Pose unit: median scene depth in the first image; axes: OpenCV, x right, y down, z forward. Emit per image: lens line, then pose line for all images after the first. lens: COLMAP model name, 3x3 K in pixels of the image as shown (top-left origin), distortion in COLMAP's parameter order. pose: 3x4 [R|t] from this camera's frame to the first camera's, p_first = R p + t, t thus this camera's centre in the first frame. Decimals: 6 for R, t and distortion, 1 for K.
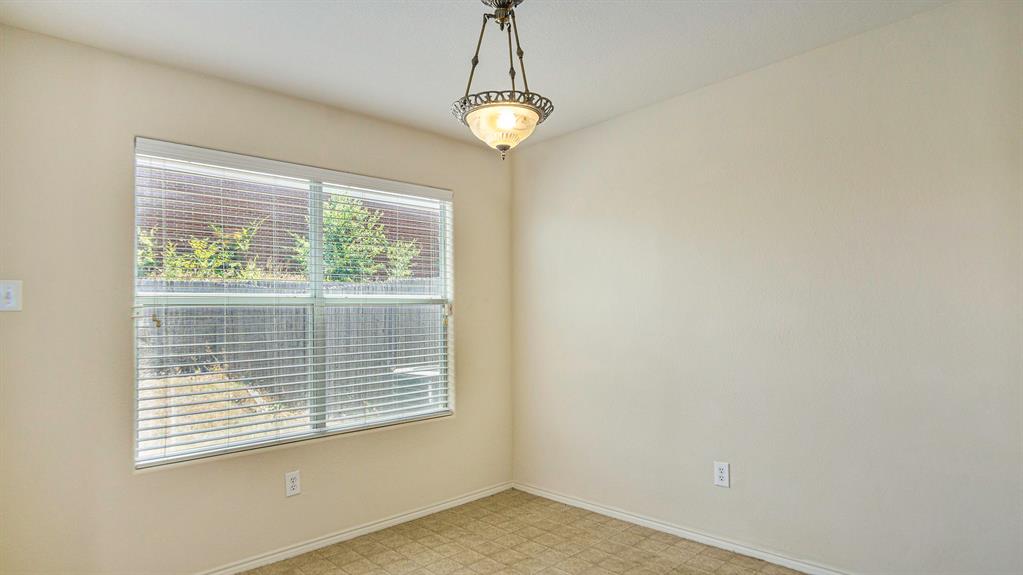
lens RADIAL K [[555.0, 0, 516.3], [0, 555.0, 289.0], [0, 0, 1]] dist [-0.029674, 0.000856]
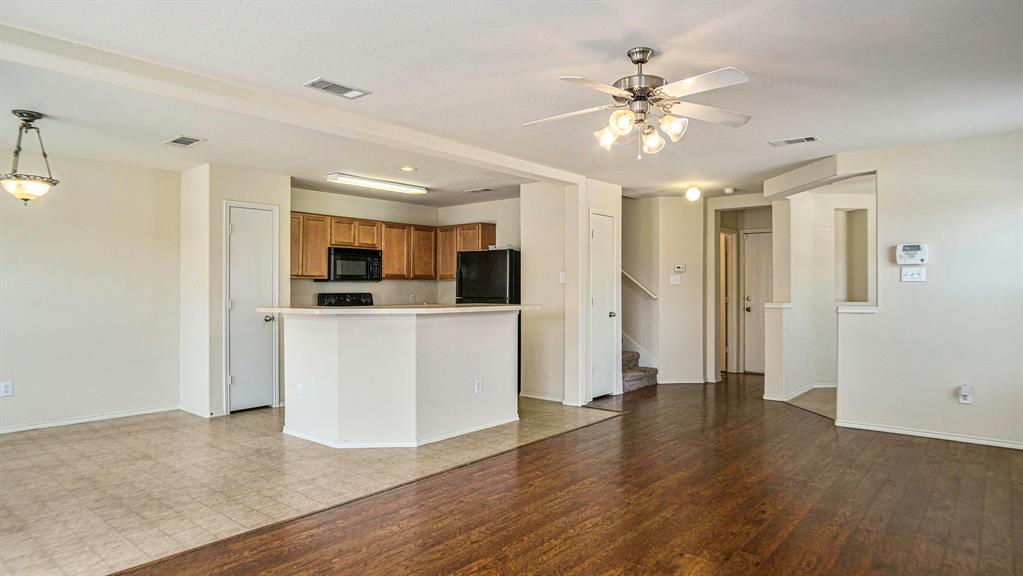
lens RADIAL K [[555.0, 0, 516.3], [0, 555.0, 289.5], [0, 0, 1]] dist [-0.029674, 0.000856]
pose [[-0.100473, 0.000657, 0.994940, -1.107605], [-0.053090, 0.998572, -0.006020, -0.014978], [-0.993522, -0.053426, -0.100295, -0.259758]]
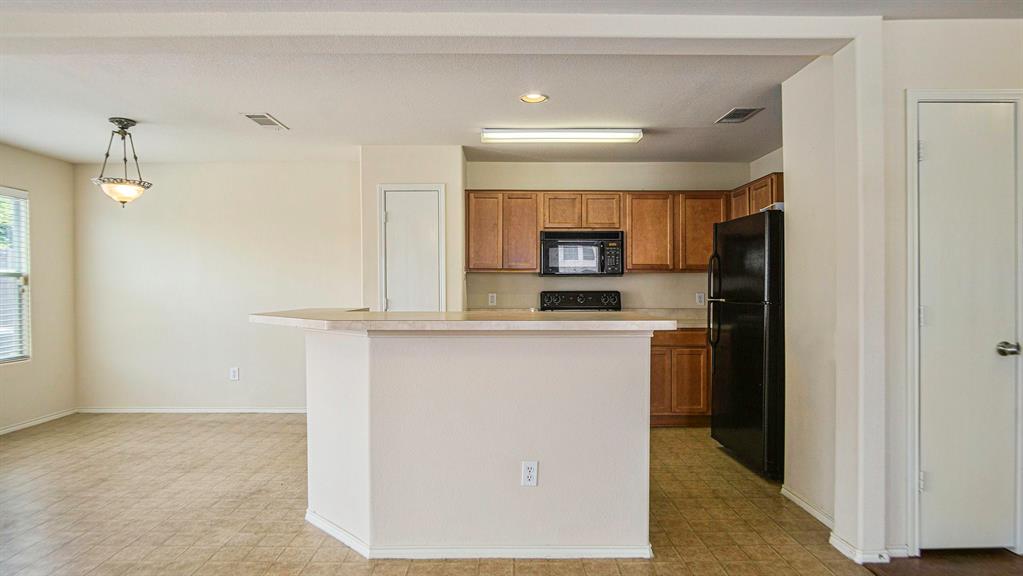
lens RADIAL K [[555.0, 0, 516.3], [0, 555.0, 289.5], [0, 0, 1]] dist [-0.029674, 0.000856]
pose [[0.676927, -0.003946, 0.736040, -0.282414], [-0.038768, 0.998407, 0.041006, -0.041750], [-0.735029, -0.056292, 0.675695, -0.759286]]
